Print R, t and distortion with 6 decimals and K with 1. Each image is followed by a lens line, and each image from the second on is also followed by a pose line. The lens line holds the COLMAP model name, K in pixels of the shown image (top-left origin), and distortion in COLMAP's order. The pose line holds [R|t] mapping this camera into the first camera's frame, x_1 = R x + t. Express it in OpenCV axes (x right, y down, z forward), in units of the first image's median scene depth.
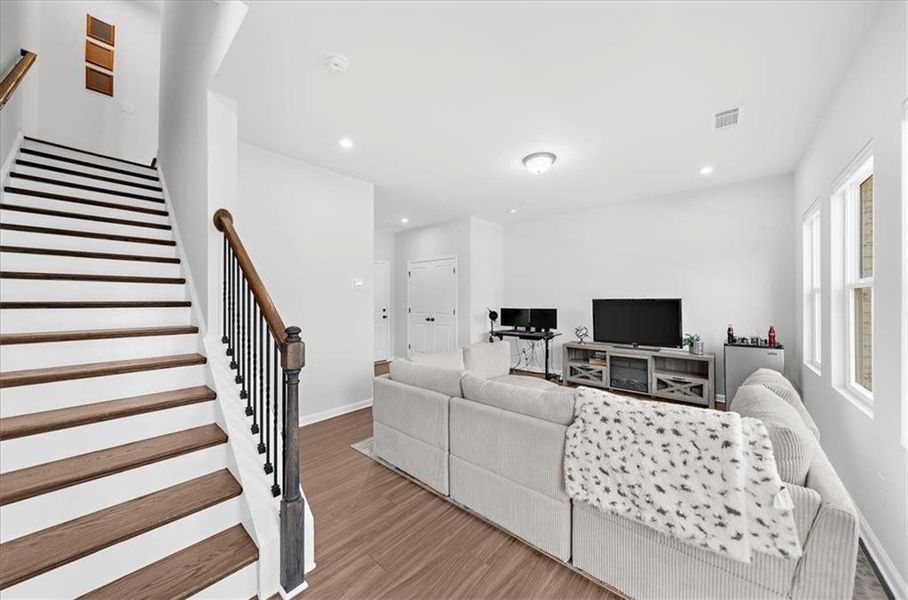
lens RADIAL K [[310.4, 0, 450.5], [0, 310.4, 299.7], [0, 0, 1]] dist [-0.006206, -0.001090]
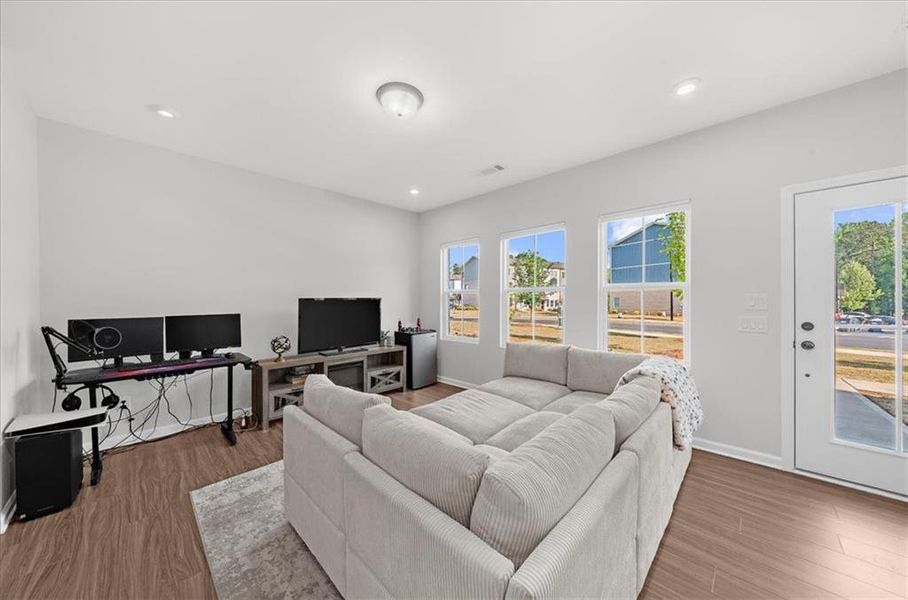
lens RADIAL K [[310.4, 0, 454.3], [0, 310.4, 298.5], [0, 0, 1]] dist [-0.006206, -0.001090]
pose [[0.032656, 0.002086, 0.999464, -0.364040], [0.003098, 0.999993, -0.002188, 0.002703], [-0.999462, 0.003167, 0.032650, 0.767567]]
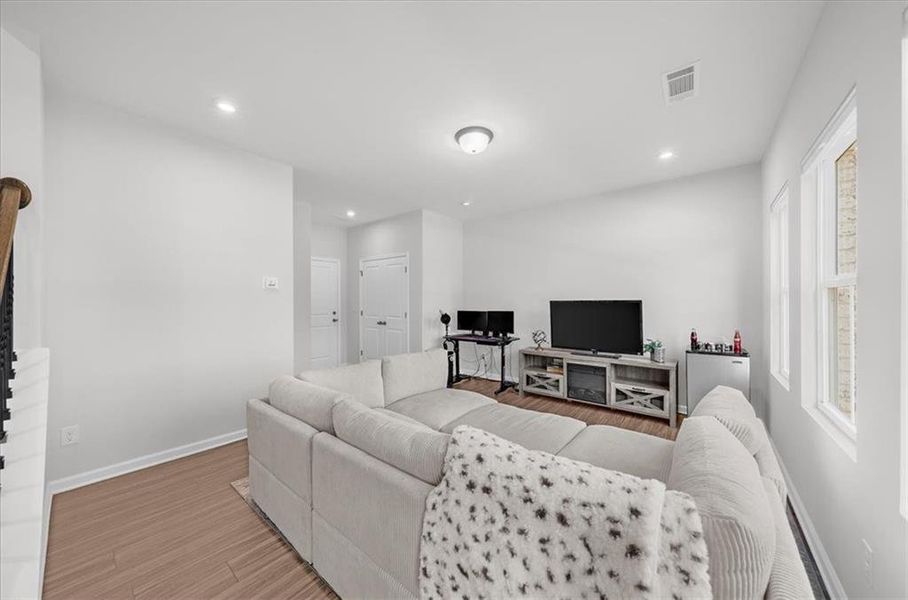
lens RADIAL K [[310.4, 0, 451.8], [0, 310.4, 302.2], [0, 0, 1]] dist [-0.006206, -0.001090]
pose [[0.998902, -0.001009, 0.046834, 0.164710], [0.000894, 0.999997, 0.002462, 0.000022], [-0.046836, -0.002418, 0.998900, 0.136347]]
